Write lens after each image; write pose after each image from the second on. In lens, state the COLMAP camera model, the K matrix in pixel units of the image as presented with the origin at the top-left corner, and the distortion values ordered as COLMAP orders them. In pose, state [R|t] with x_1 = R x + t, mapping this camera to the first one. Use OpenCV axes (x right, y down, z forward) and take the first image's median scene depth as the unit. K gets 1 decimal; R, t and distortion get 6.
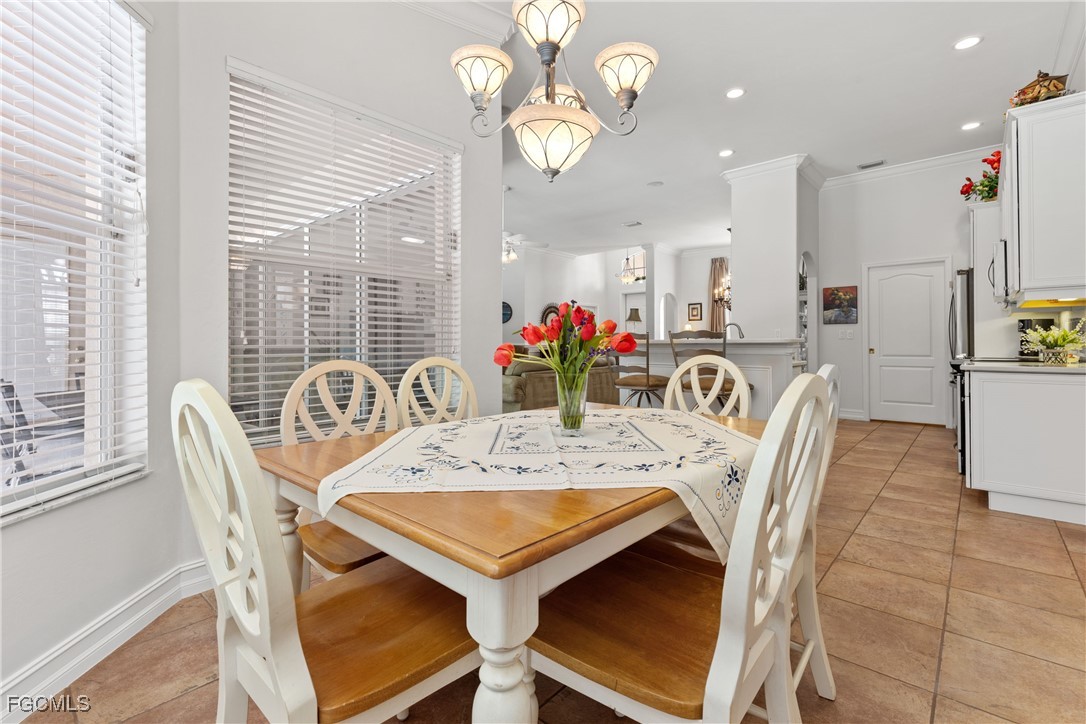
lens RADIAL K [[487.7, 0, 542.3], [0, 487.7, 341.0], [0, 0, 1]] dist [0.007995, -0.000880]
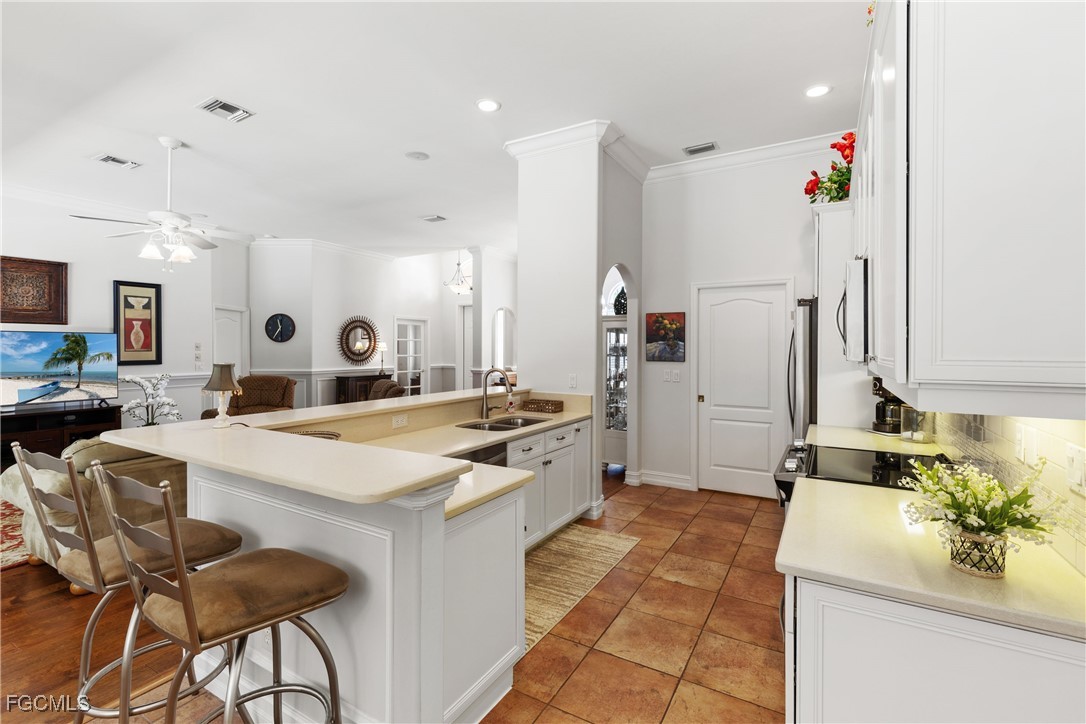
lens RADIAL K [[487.7, 0, 532.6], [0, 487.7, 349.5], [0, 0, 1]] dist [0.007995, -0.000880]
pose [[0.983086, 0.008337, 0.182954, 0.297723], [-0.010137, 0.999909, 0.008906, -0.064348], [-0.182863, -0.010610, 0.983081, 0.328084]]
